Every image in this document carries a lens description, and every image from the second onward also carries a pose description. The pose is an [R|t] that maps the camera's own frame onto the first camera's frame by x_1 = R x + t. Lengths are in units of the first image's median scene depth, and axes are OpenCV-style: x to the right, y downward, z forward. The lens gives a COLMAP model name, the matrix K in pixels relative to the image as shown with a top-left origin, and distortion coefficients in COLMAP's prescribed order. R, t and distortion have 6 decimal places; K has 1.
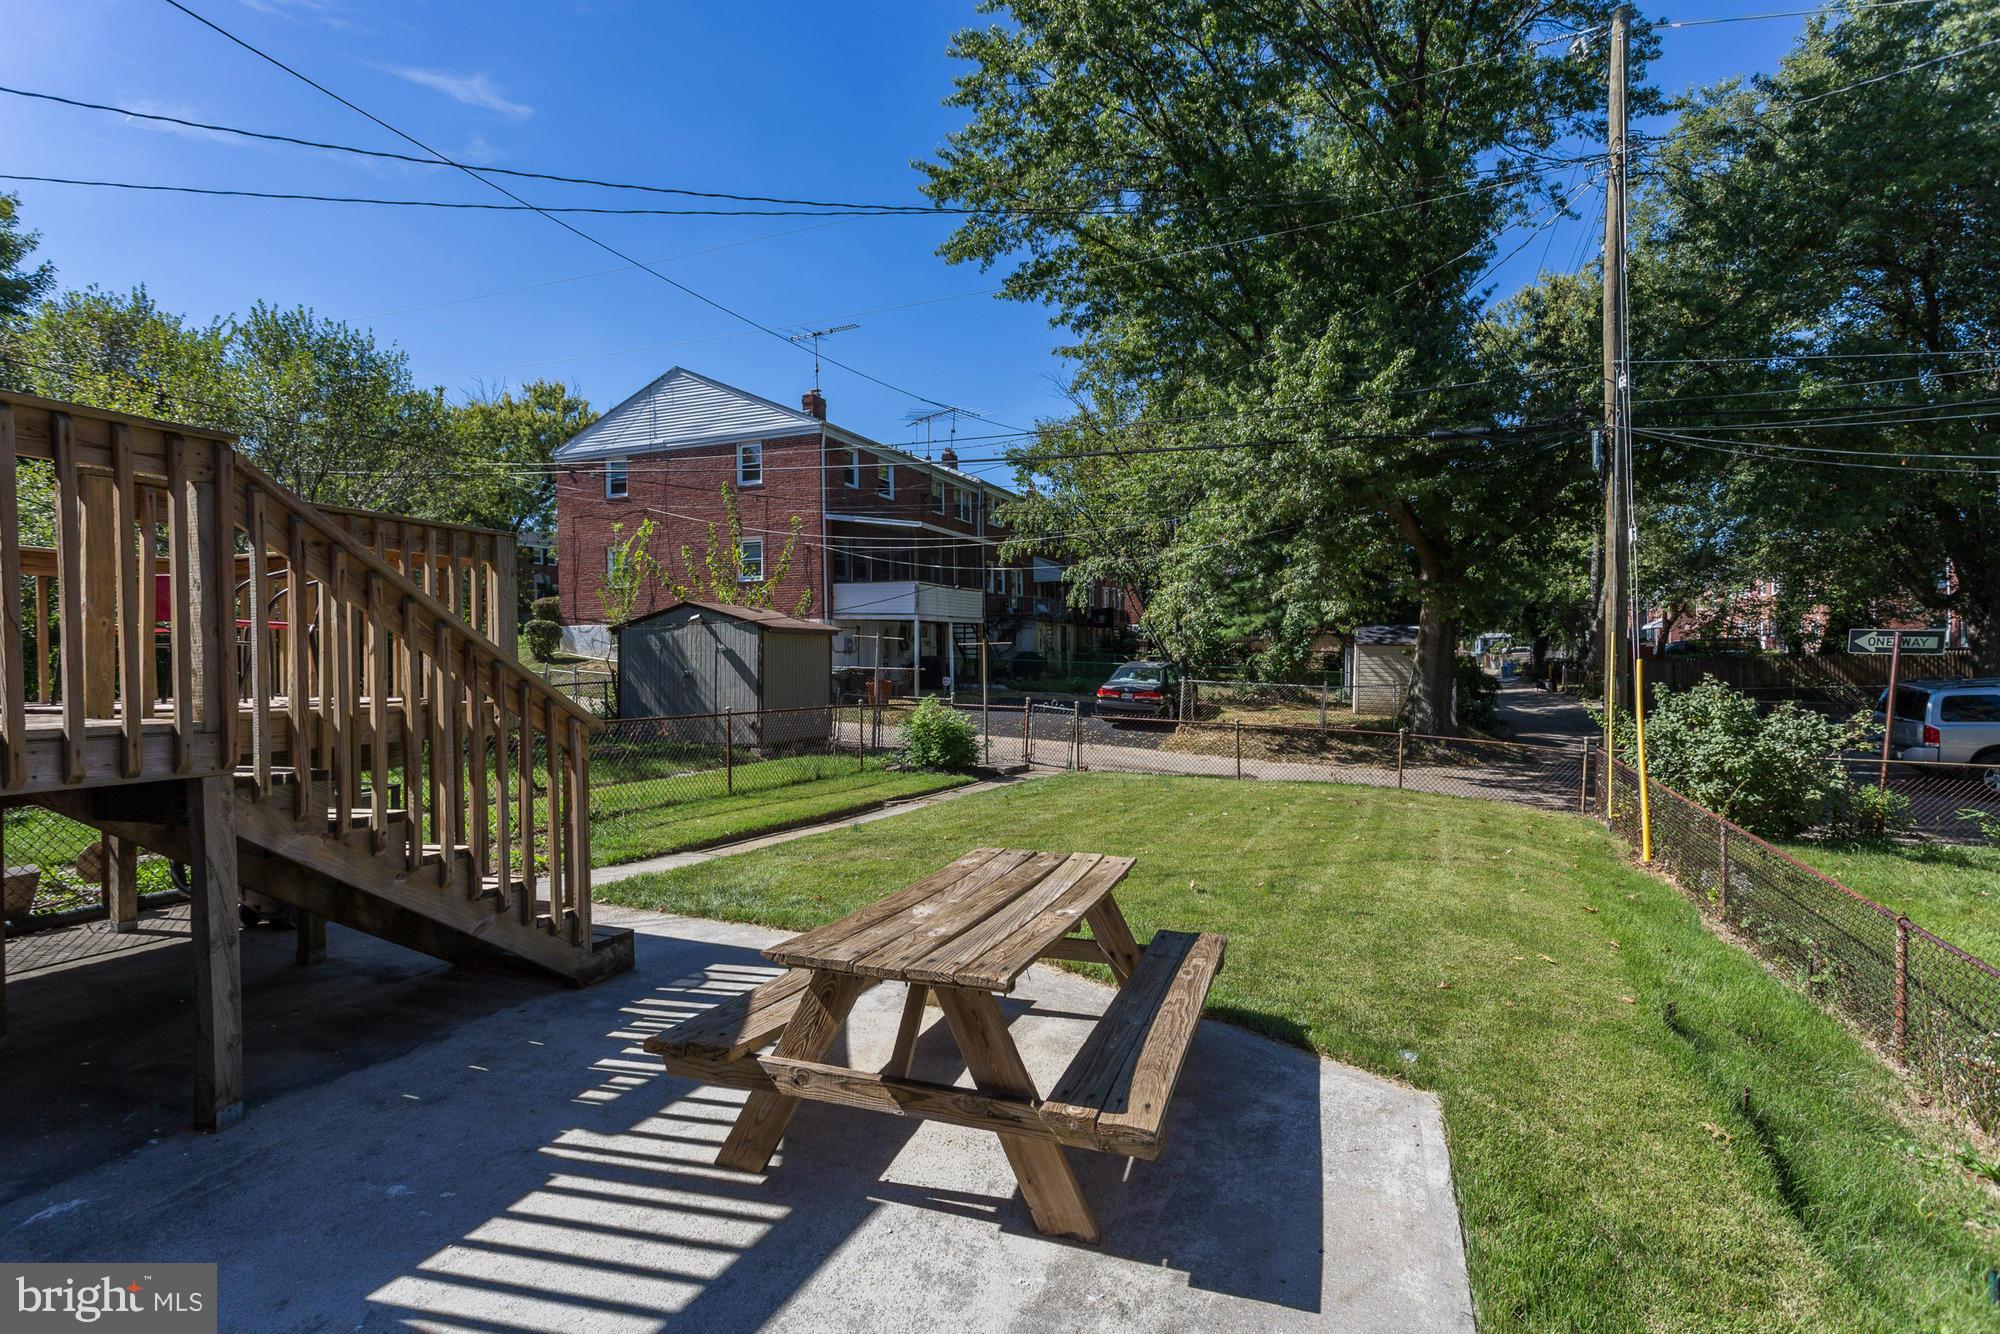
lens RADIAL K [[897.7, 0, 999.2], [0, 897.7, 648.6], [0, 0, 1]] dist [-0.023942, 0.012218]
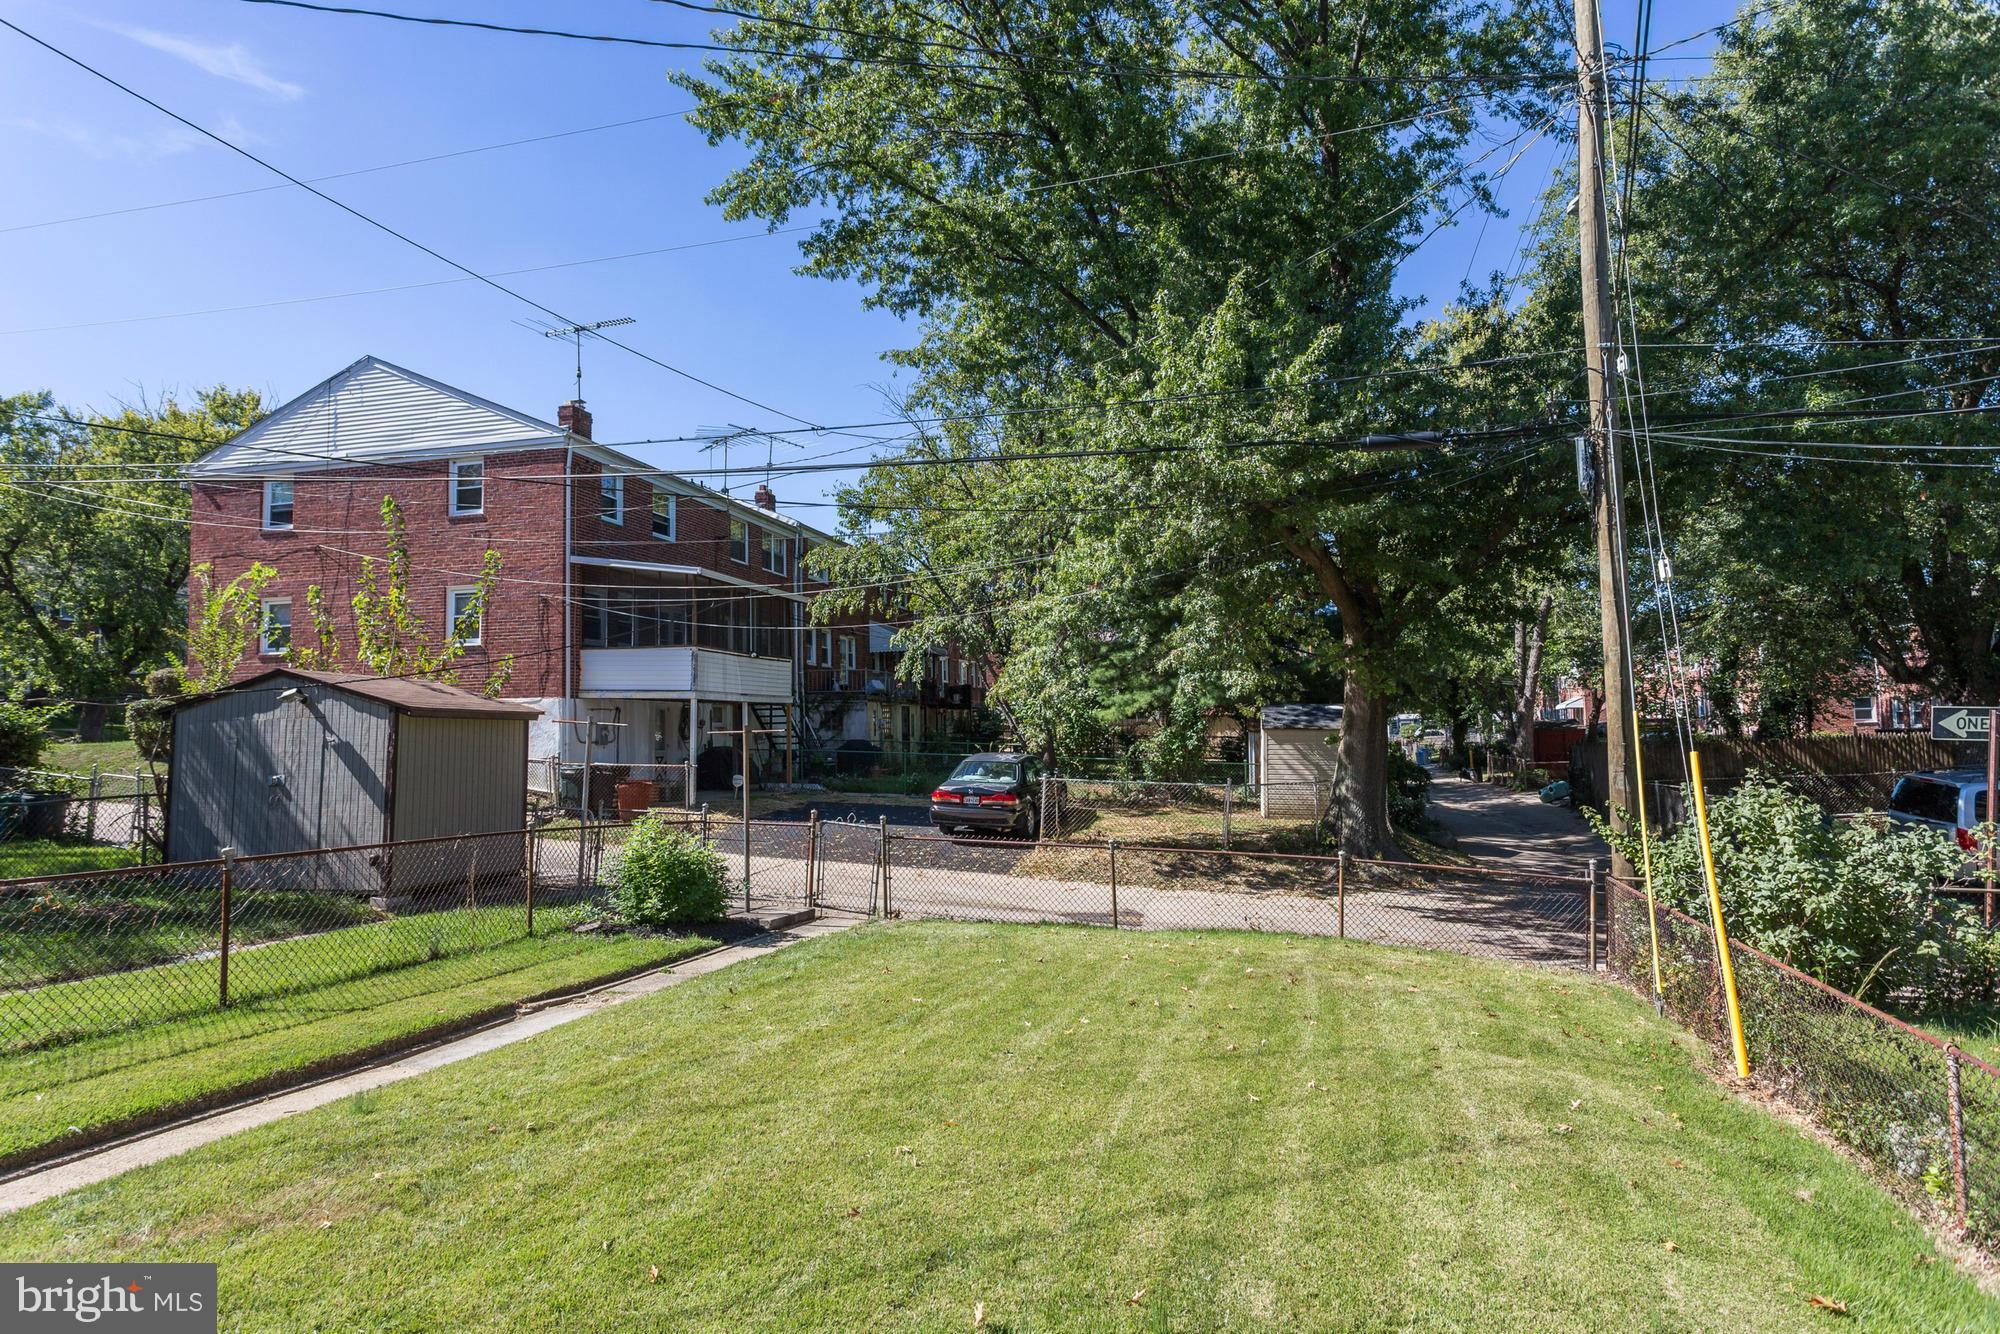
lens RADIAL K [[973.5, 0, 993.1], [0, 973.5, 652.9], [0, 0, 1]] dist [-0.055771, 0.035358]
pose [[0.992177, 0.004571, 0.124754, 0.066079], [0.005602, 0.996692, -0.081073, -0.004201], [-0.124712, 0.081138, 0.988870, 0.212777]]
